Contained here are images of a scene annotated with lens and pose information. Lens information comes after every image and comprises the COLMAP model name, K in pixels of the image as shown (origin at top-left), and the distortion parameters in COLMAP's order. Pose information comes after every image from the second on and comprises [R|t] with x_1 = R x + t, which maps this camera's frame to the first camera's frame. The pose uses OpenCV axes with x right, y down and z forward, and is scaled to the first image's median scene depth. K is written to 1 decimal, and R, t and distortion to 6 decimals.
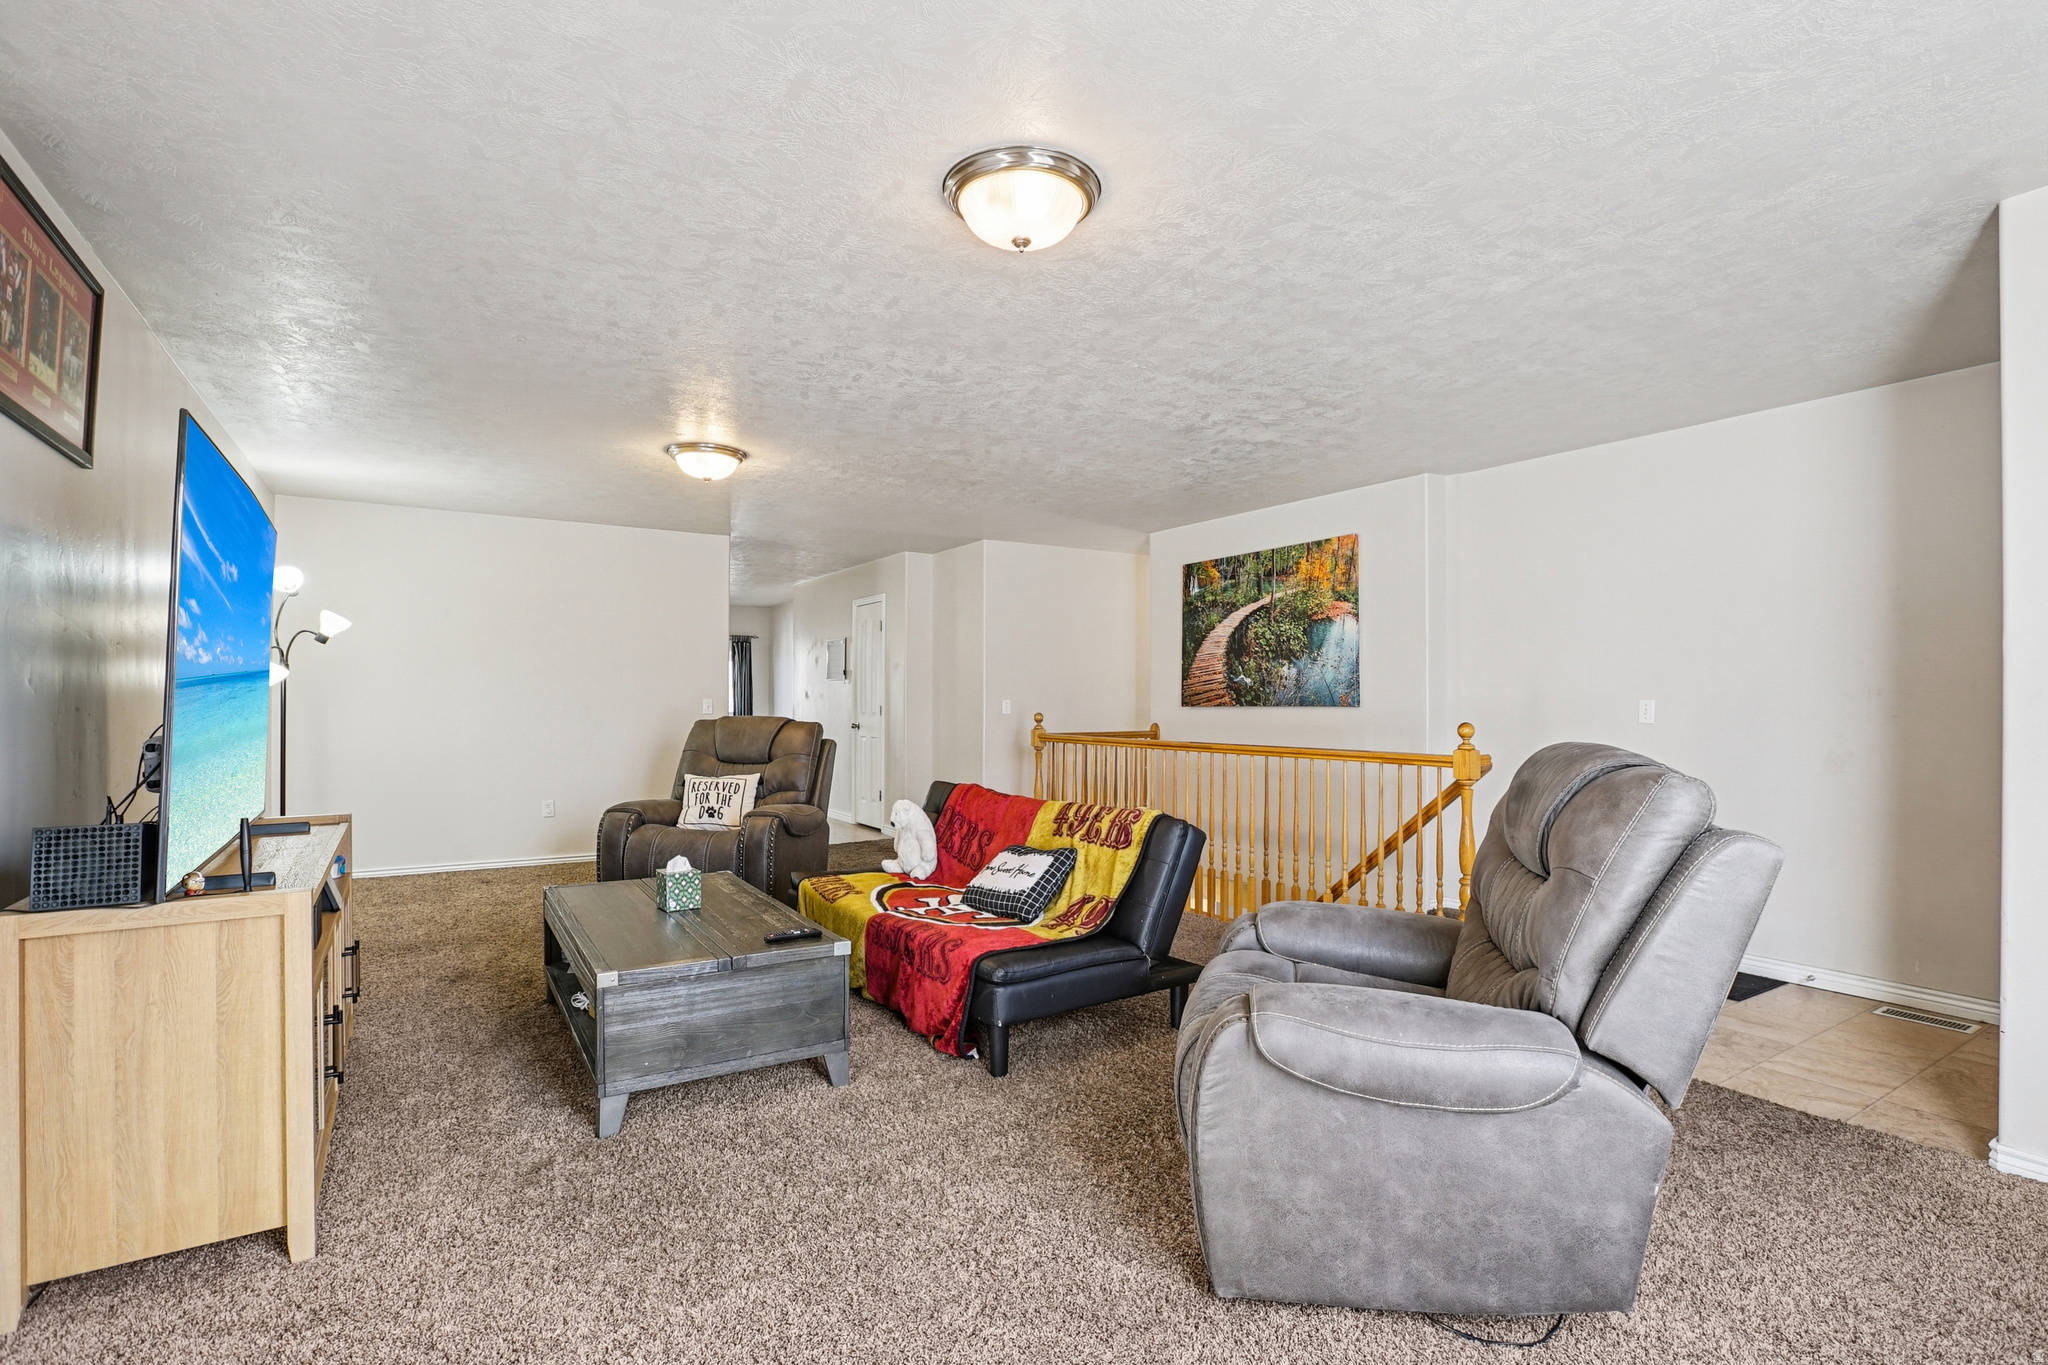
lens RADIAL K [[974.8, 0, 1070.8], [0, 974.8, 681.5], [0, 0, 1]] dist [-0.054980, 0.001364]
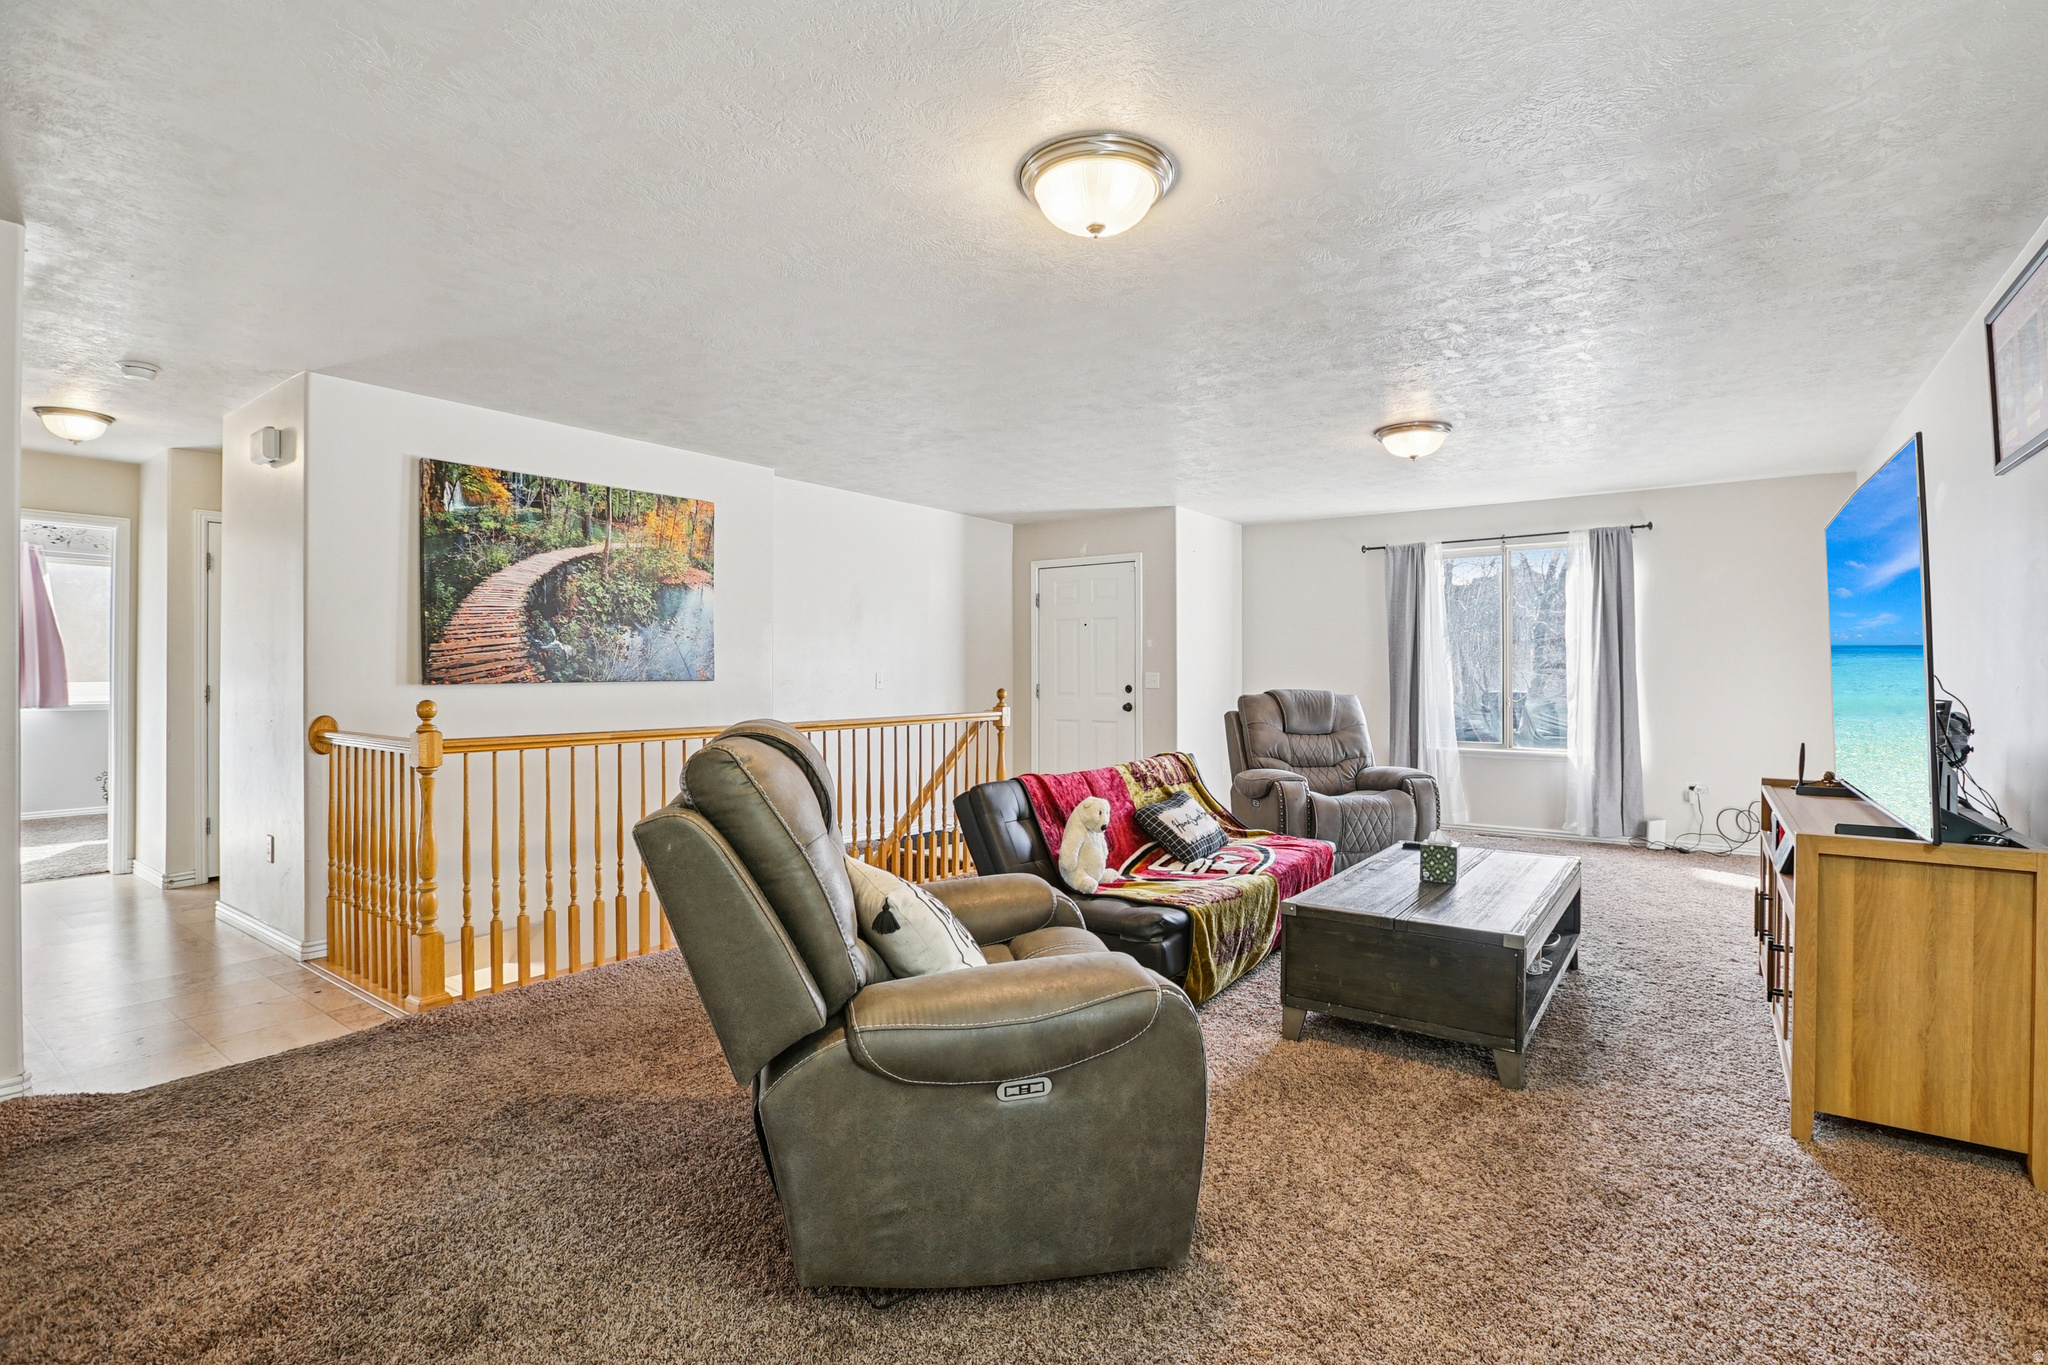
lens RADIAL K [[958.2, 0, 1024.0], [0, 958.2, 682.5], [0, 0, 1]] dist [-0.036829, -0.000044]
pose [[-0.336533, 0.002282, 0.941669, -0.637668], [-0.003352, 0.999988, -0.003621, 0.027063], [-0.941666, -0.004375, -0.336521, 0.922580]]
